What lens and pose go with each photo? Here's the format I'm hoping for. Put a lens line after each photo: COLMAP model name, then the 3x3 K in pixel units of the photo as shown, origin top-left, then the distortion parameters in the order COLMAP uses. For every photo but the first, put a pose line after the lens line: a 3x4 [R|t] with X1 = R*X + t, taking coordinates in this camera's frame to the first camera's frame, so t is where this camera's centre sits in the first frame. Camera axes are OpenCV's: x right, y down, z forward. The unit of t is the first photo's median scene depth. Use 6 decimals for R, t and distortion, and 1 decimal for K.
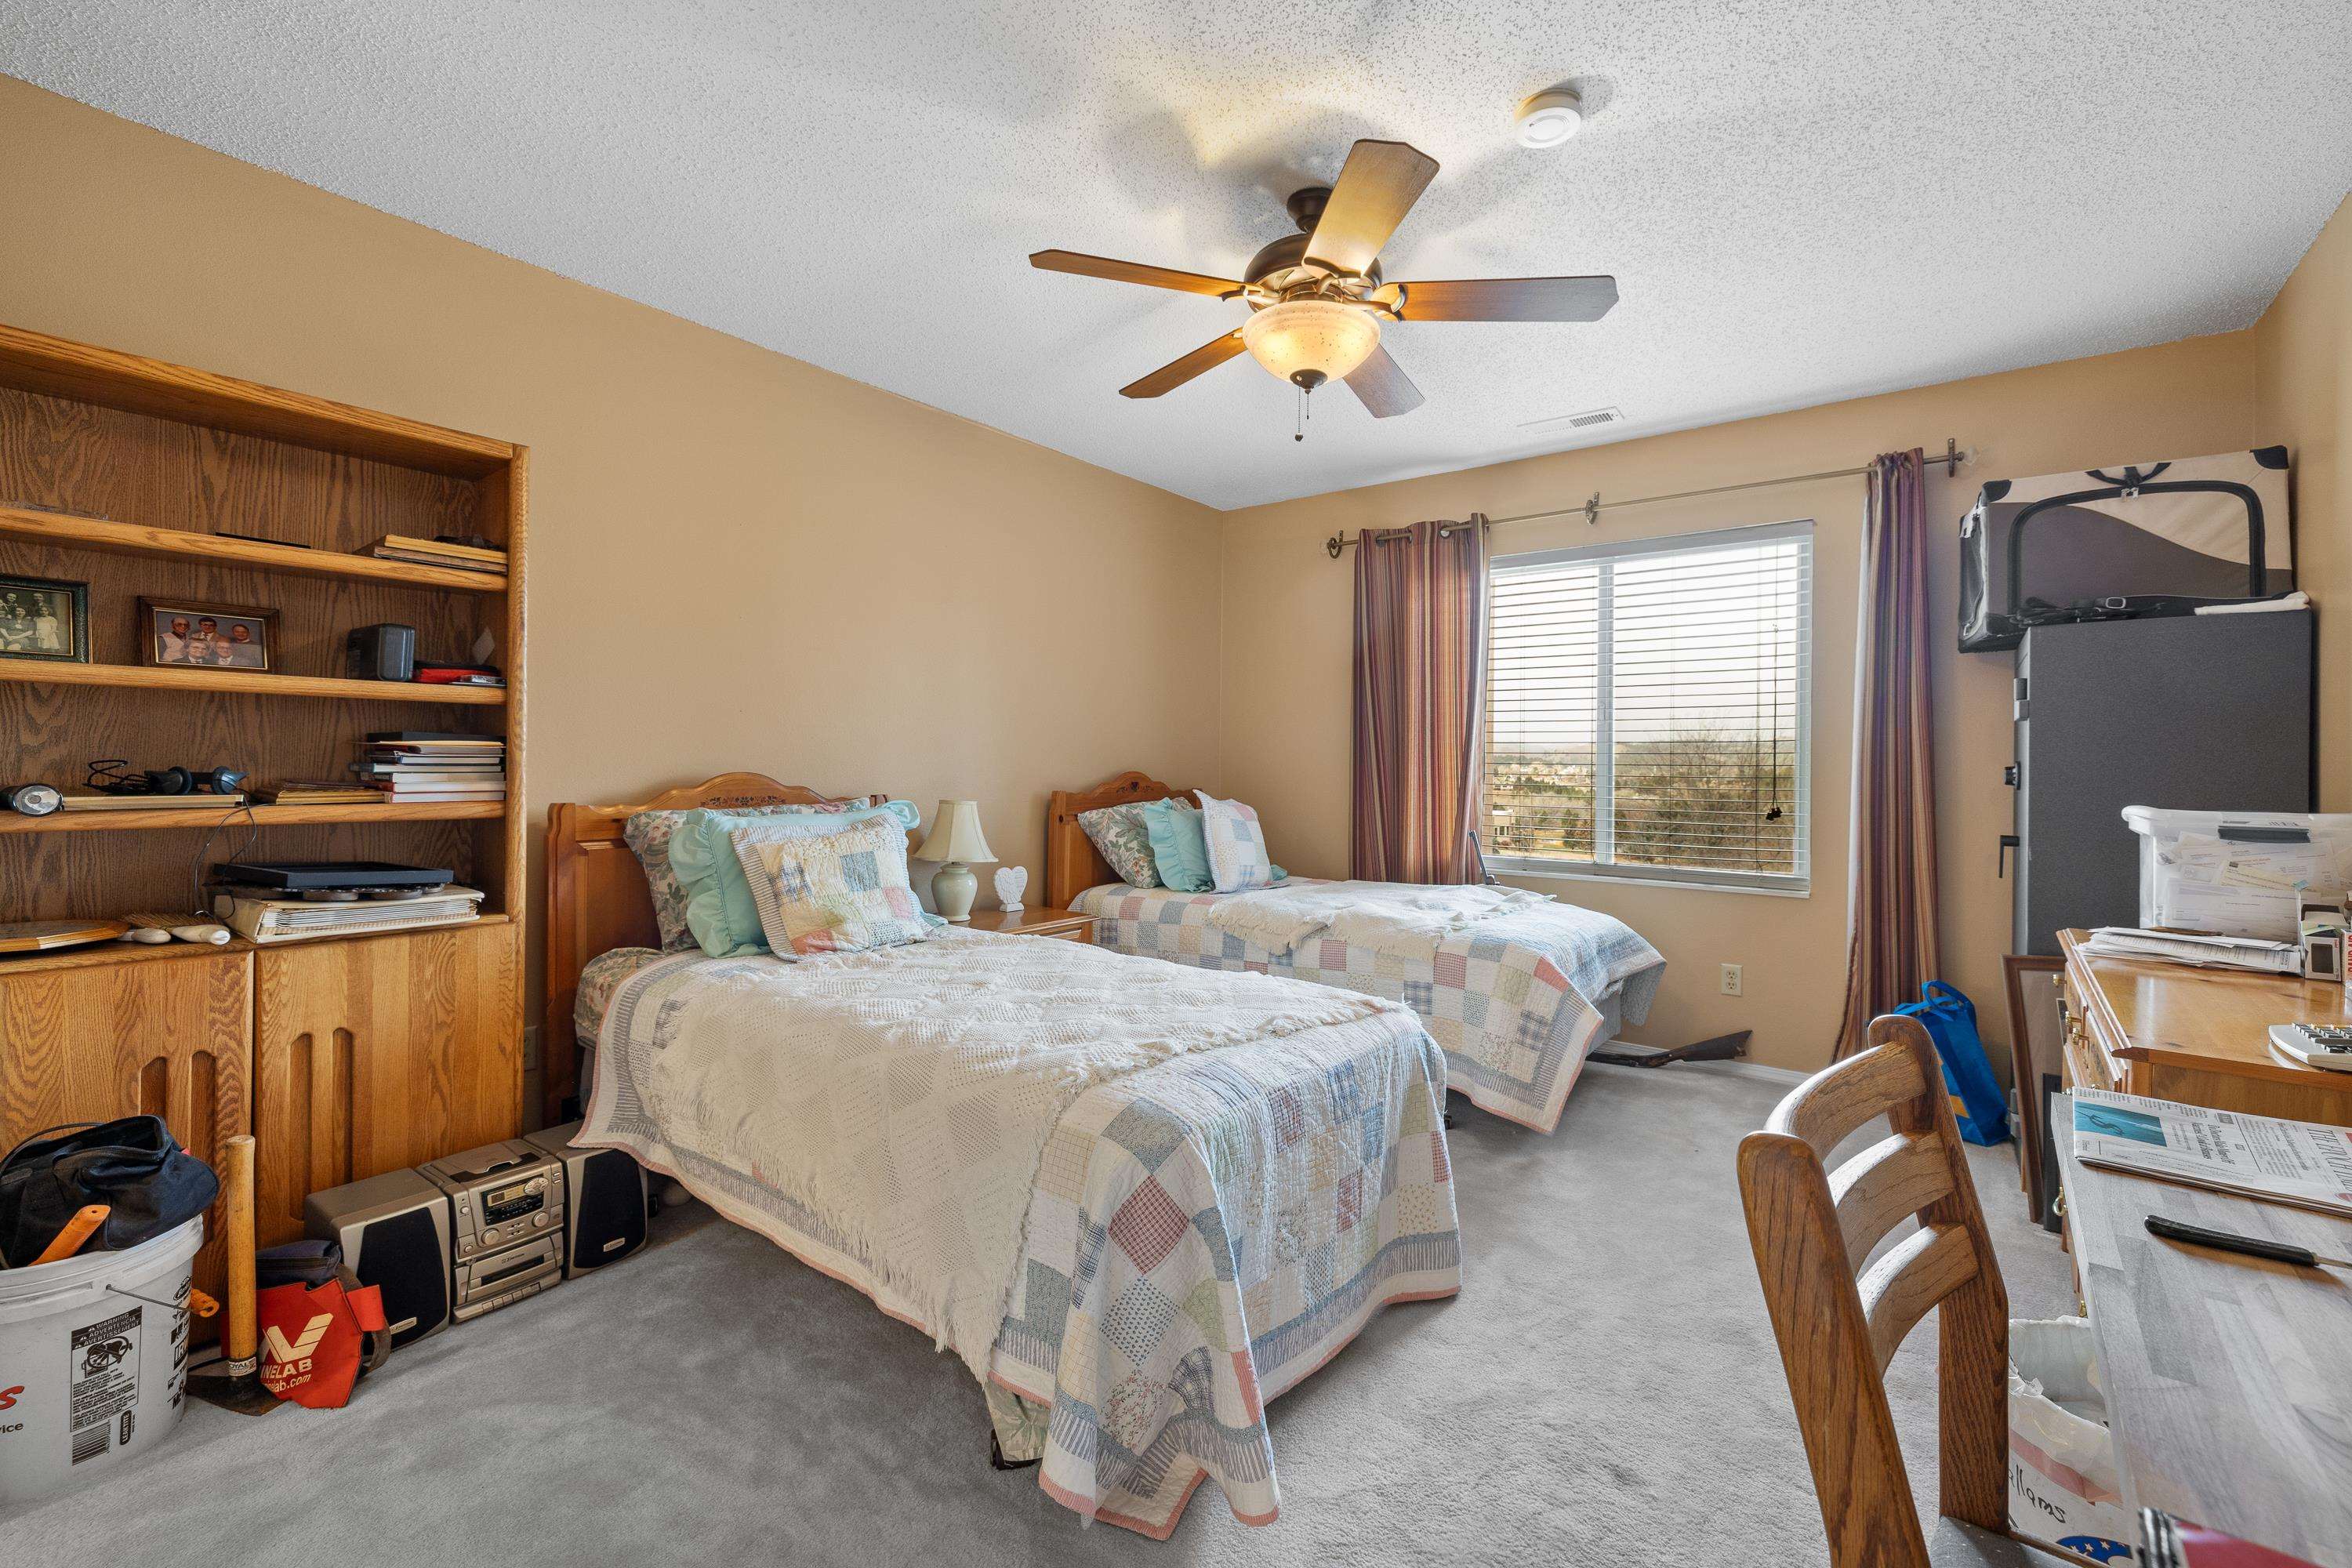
lens RADIAL K [[989.0, 0, 1186.7], [0, 989.0, 769.1], [0, 0, 1]] dist [-0.000062, 0.000030]
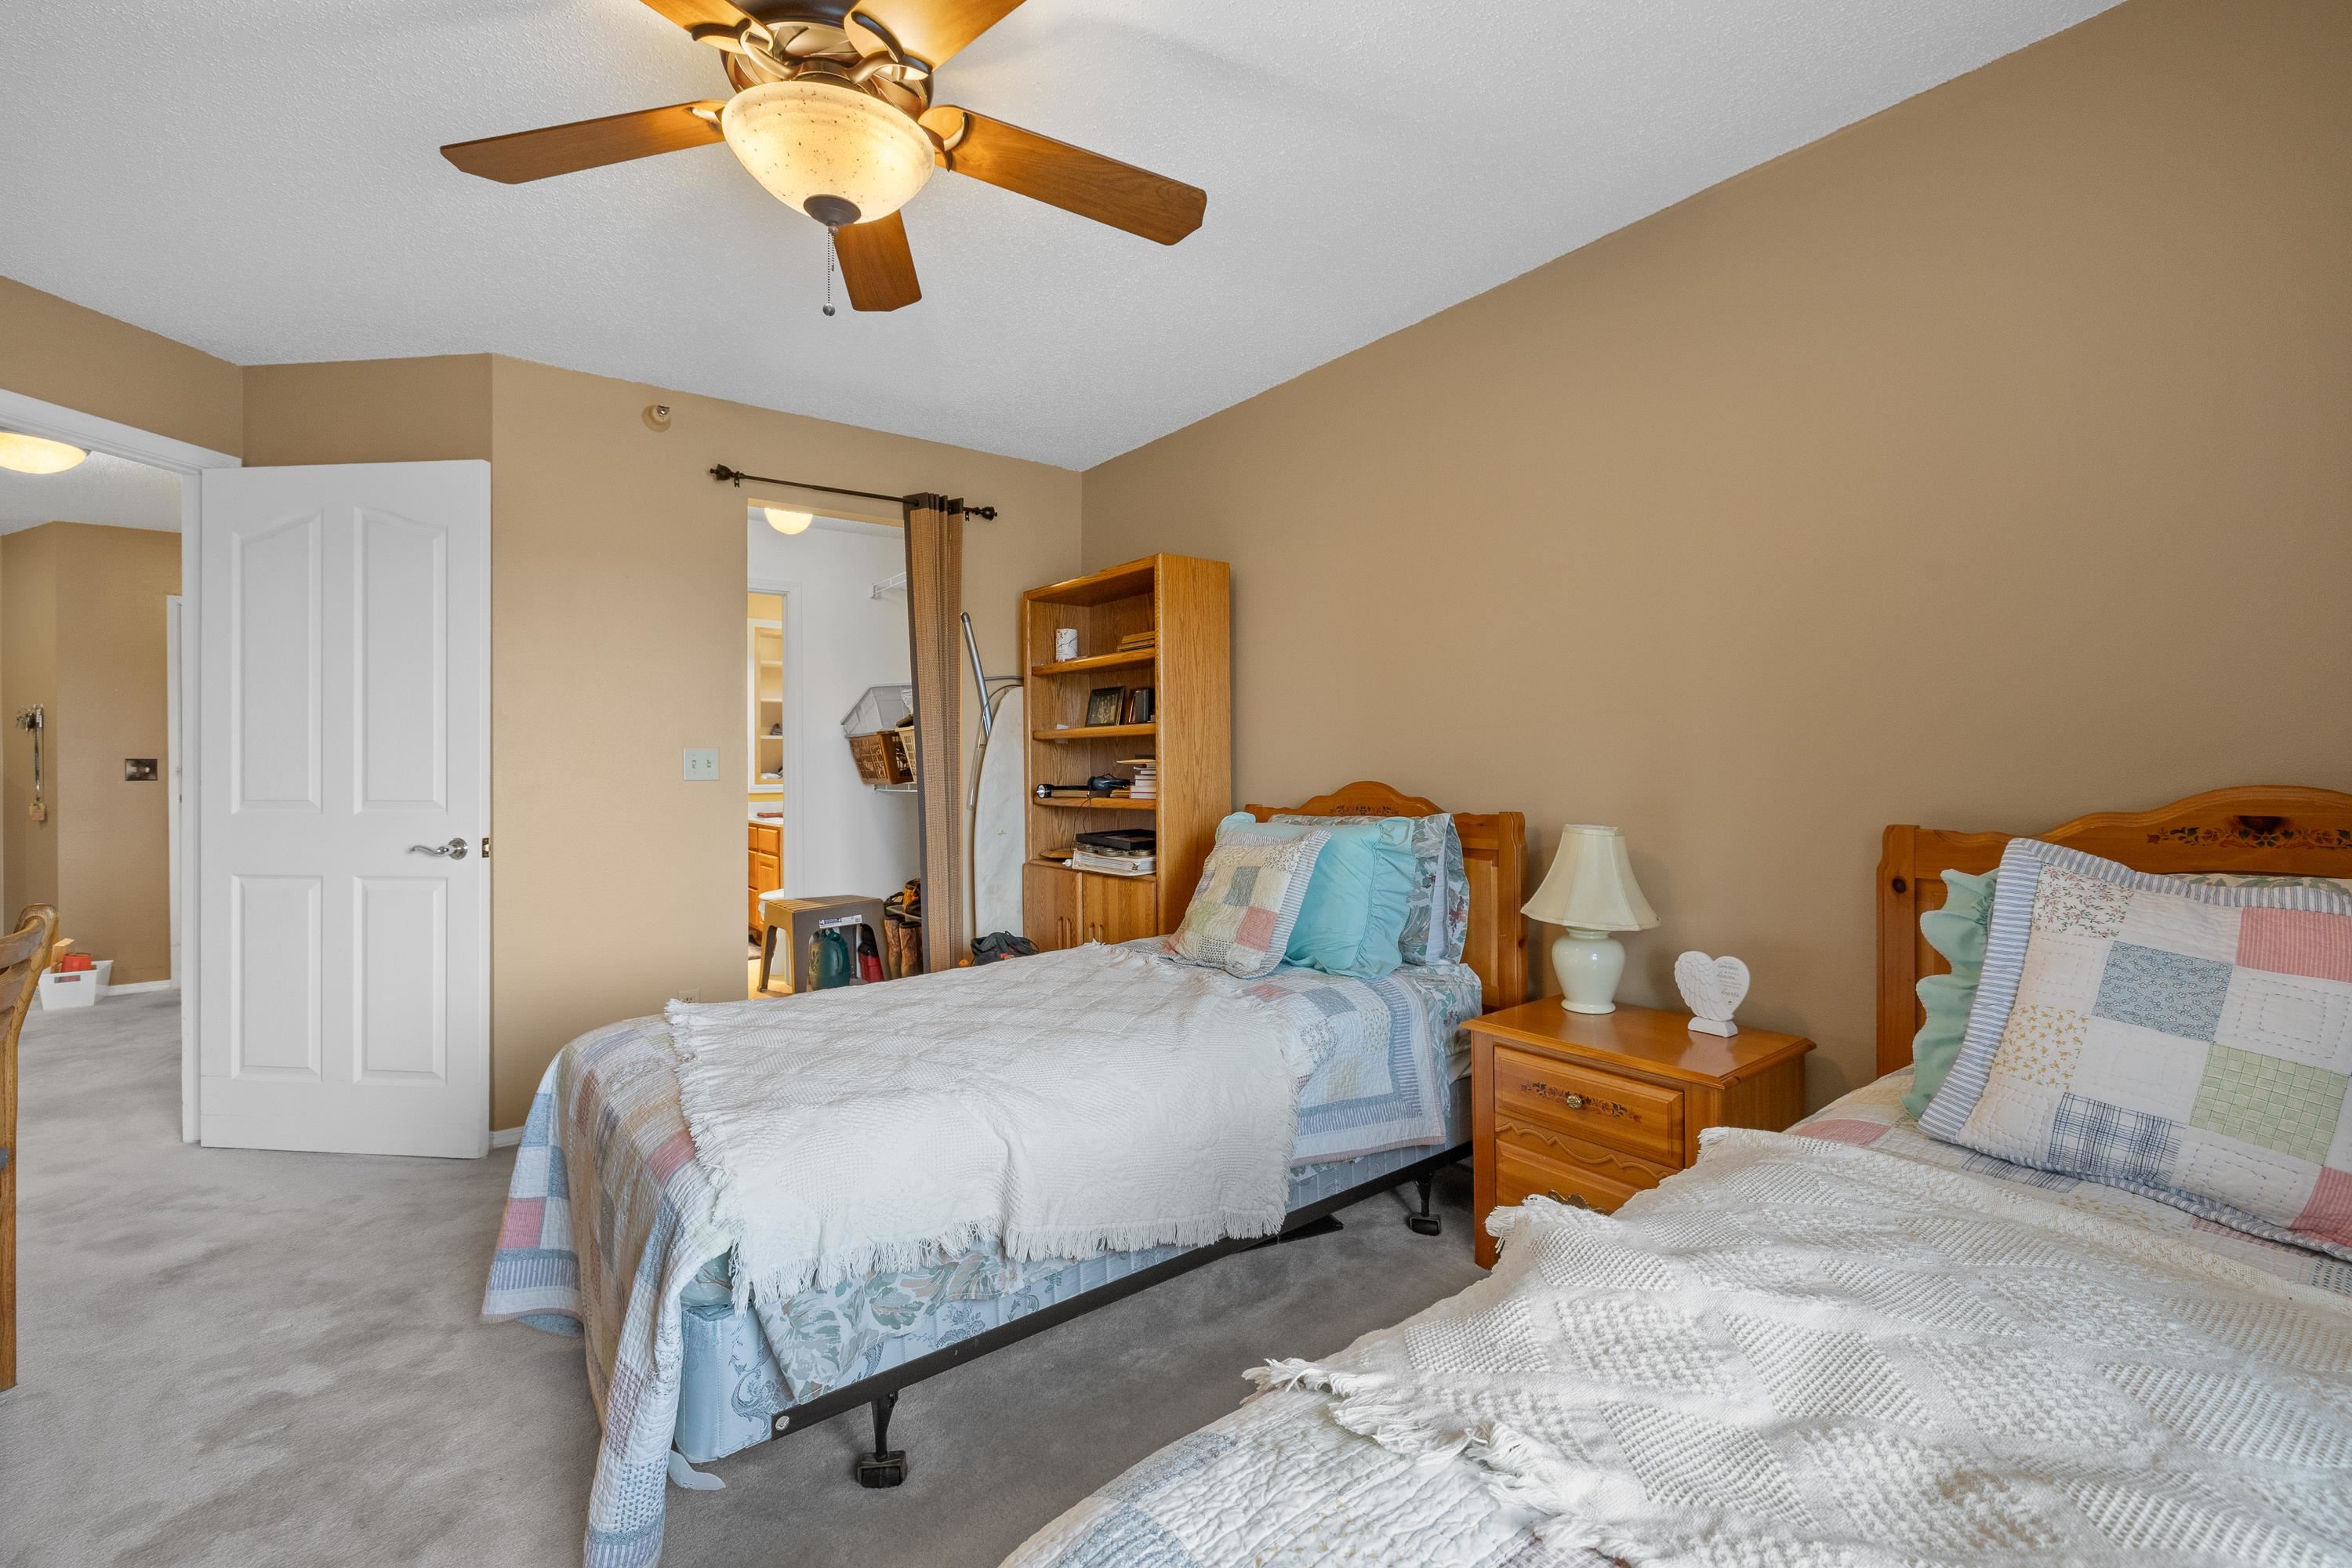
lens RADIAL K [[989.0, 0, 1186.7], [0, 989.0, 769.1], [0, 0, 1]] dist [-0.000062, 0.000030]
pose [[-0.251325, -0.005990, -0.967884, 0.743348], [-0.001965, 0.999982, -0.005678, -0.003088], [0.967901, 0.000475, -0.251332, 1.445755]]
